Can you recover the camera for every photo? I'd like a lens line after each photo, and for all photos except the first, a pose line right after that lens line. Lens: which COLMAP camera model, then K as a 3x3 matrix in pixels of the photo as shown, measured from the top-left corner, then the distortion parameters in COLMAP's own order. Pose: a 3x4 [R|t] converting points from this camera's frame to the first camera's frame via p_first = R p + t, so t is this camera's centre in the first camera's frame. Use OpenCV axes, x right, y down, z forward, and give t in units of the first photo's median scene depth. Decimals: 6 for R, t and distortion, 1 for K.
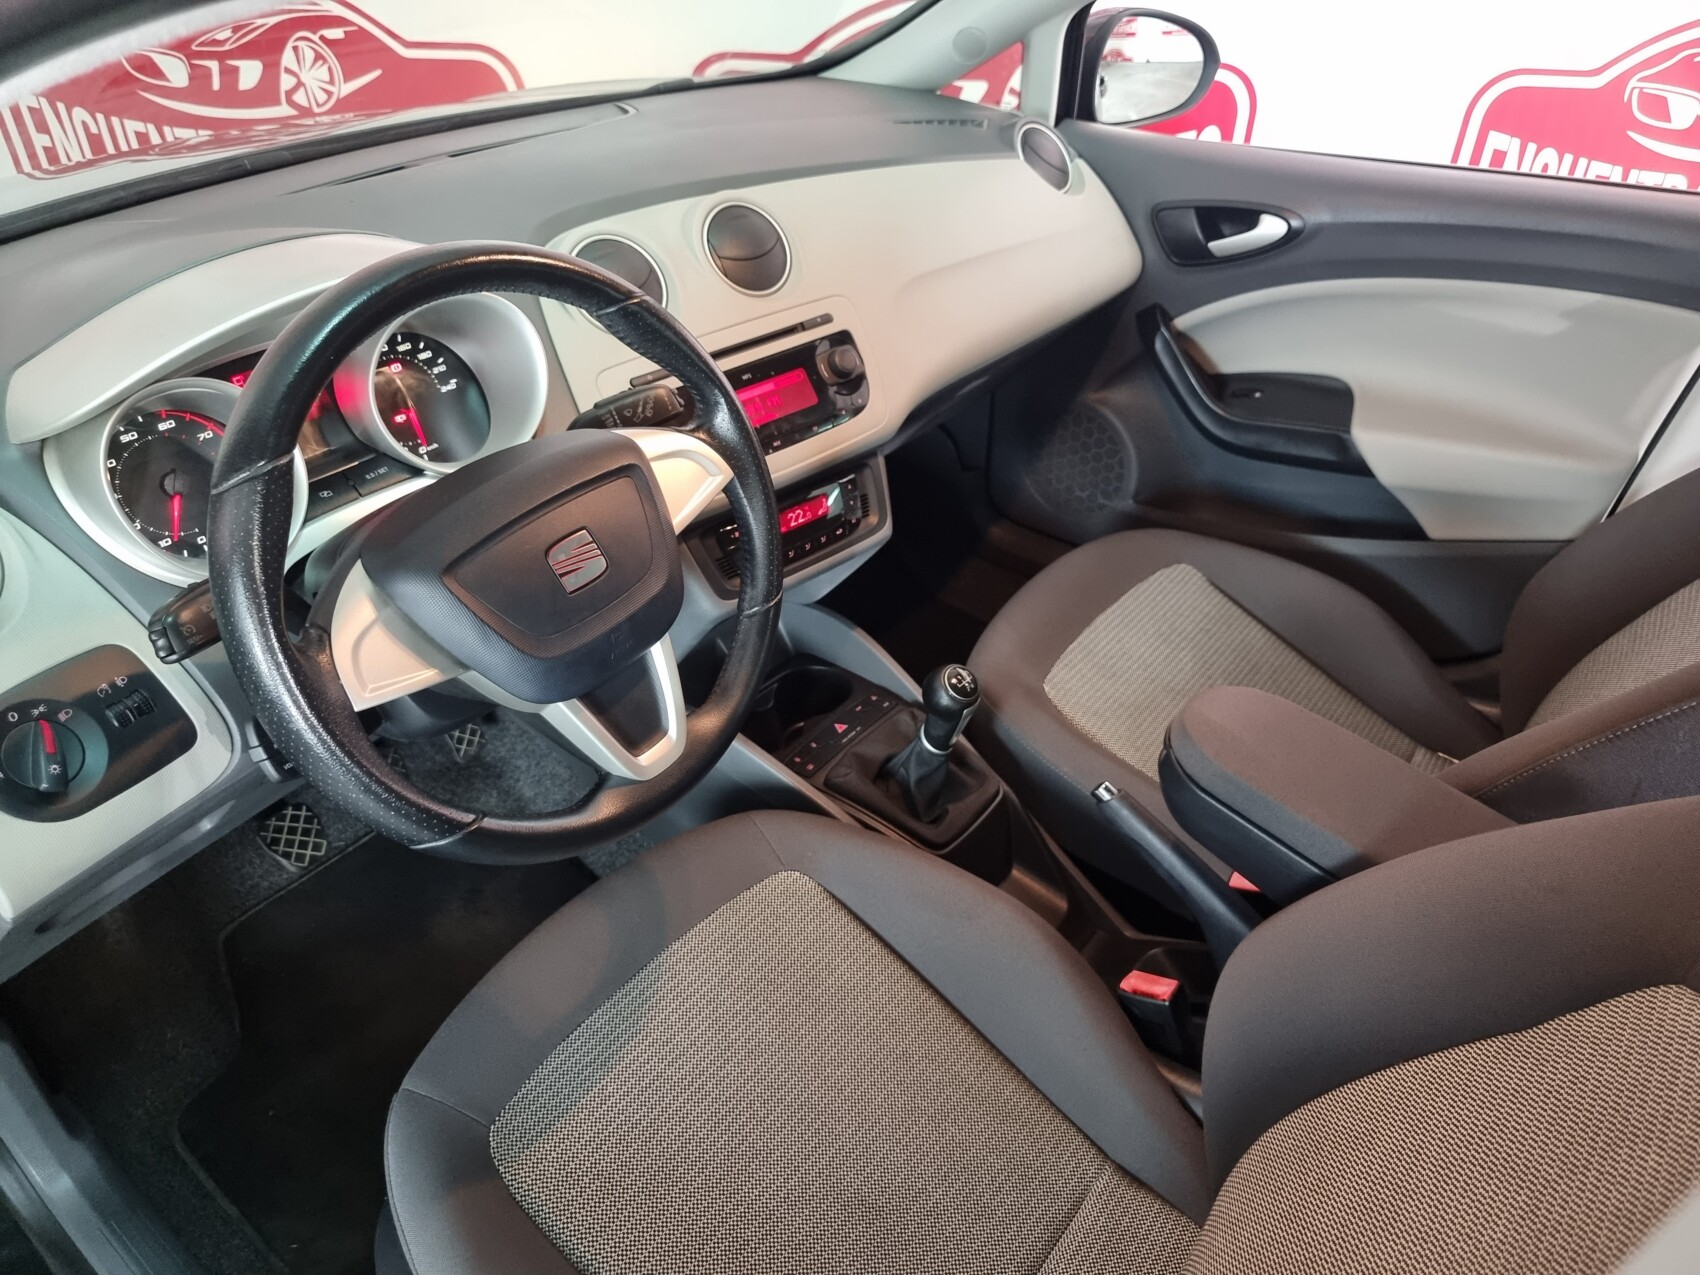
lens RADIAL K [[1173.5, 0, 850.0], [0, 1173.5, 637.5], [0, 0, 1]] dist [0.058142, -0.058025]
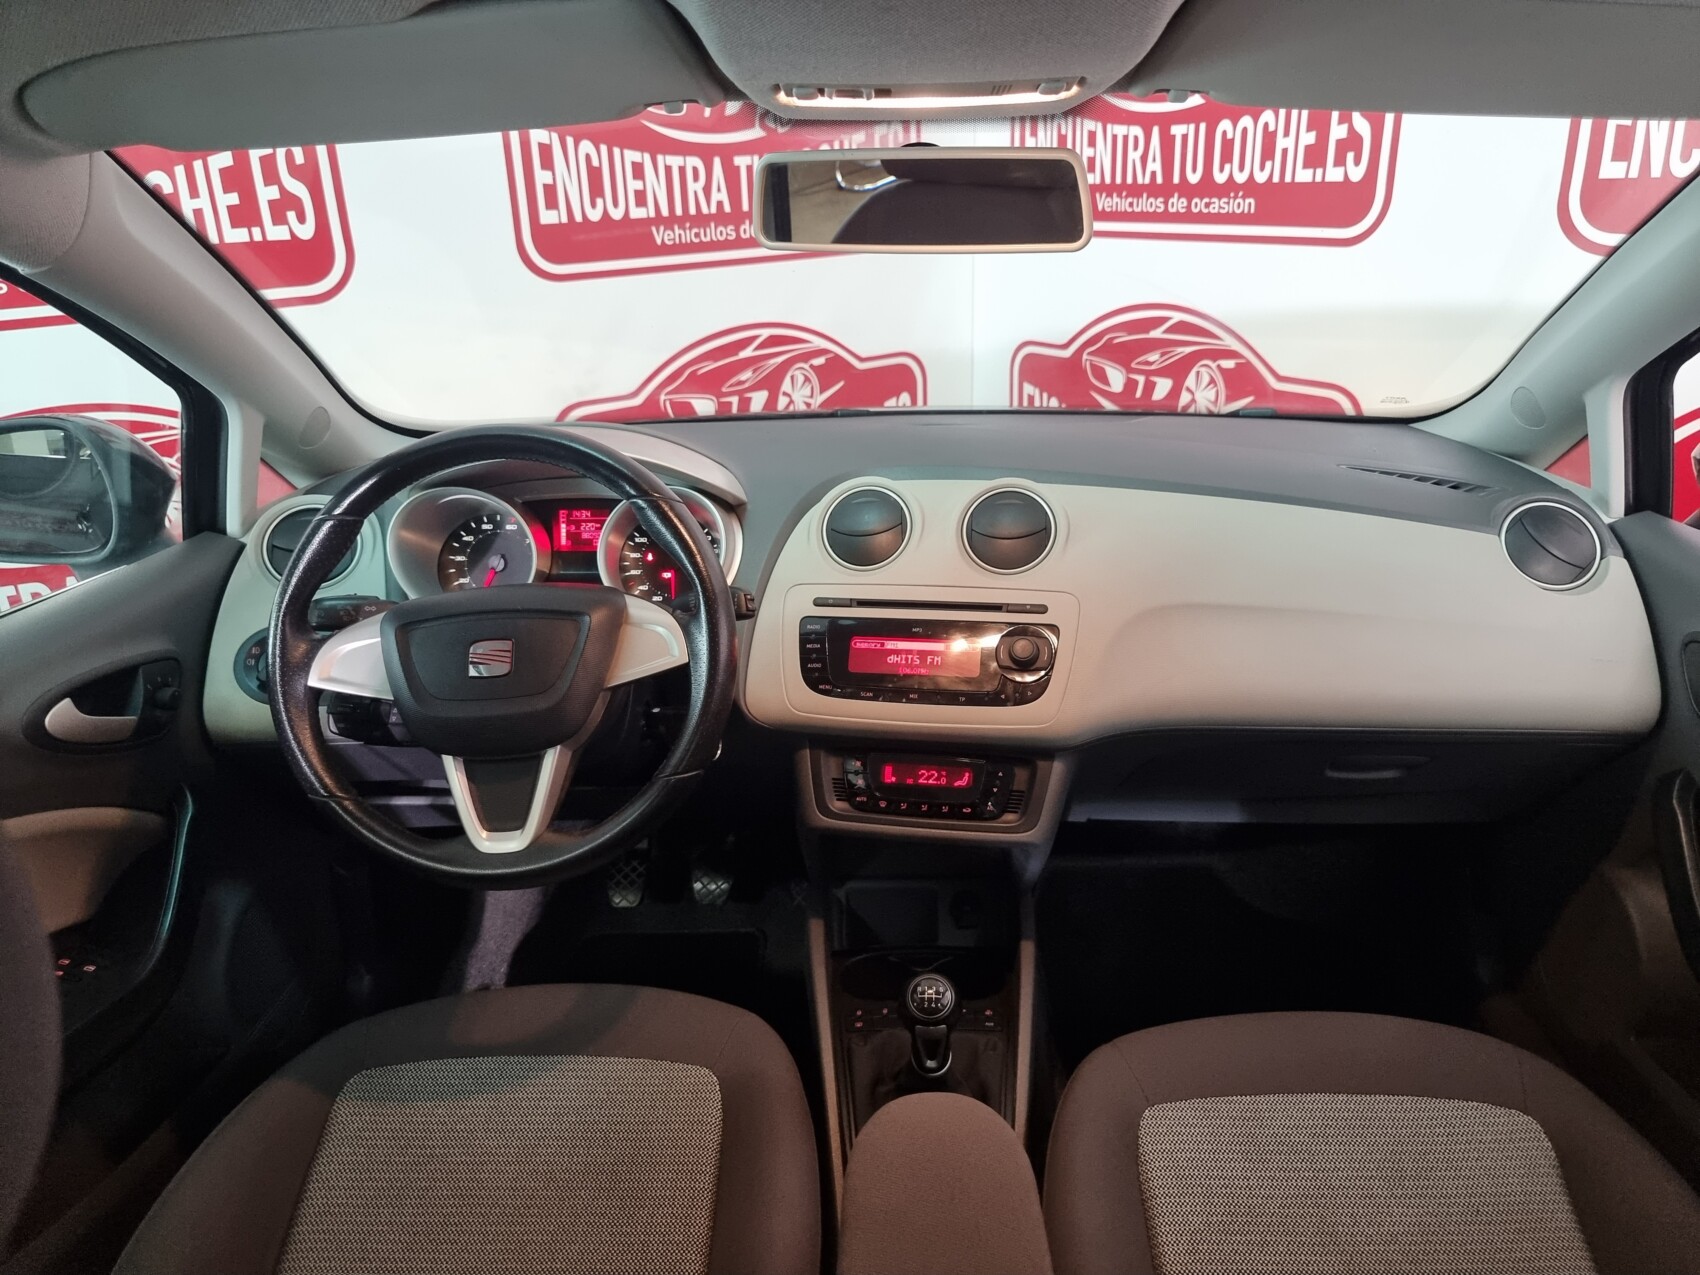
lens RADIAL K [[1173.5, 0, 850.0], [0, 1173.5, 637.5], [0, 0, 1]] dist [0.058142, -0.058025]
pose [[0.609917, 0.267588, -0.745921, 0.641506], [-0.449832, 0.891829, -0.047884, -0.132342], [0.652420, 0.364744, 0.664311, 0.249539]]
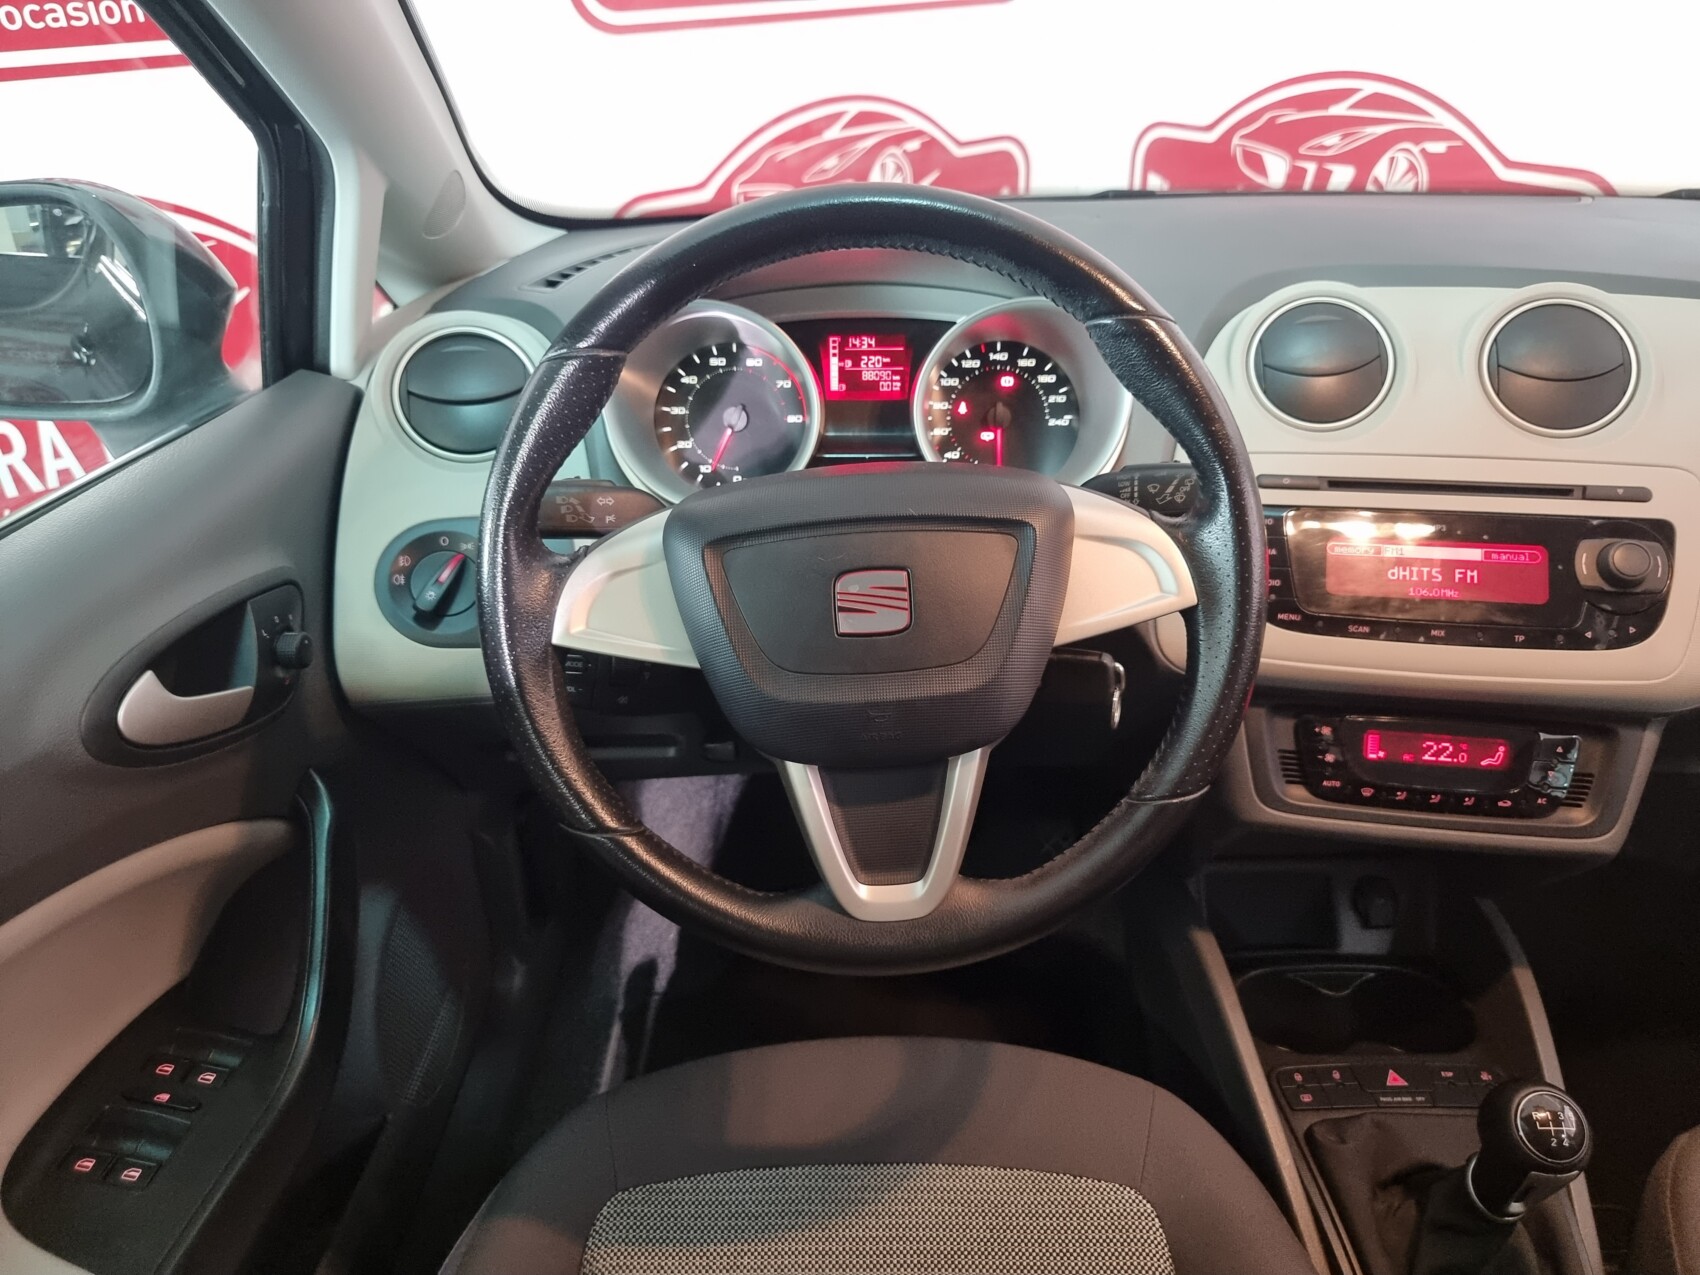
lens RADIAL K [[1203.1, 0, 857.7], [0, 1203.1, 634.5], [0, 0, 1]] dist [0.045115, -0.047559]
pose [[0.626541, 0.367174, -0.687481, 0.196702], [-0.447887, 0.891504, 0.067955, -0.061521], [0.637843, 0.265338, 0.723016, 0.285207]]
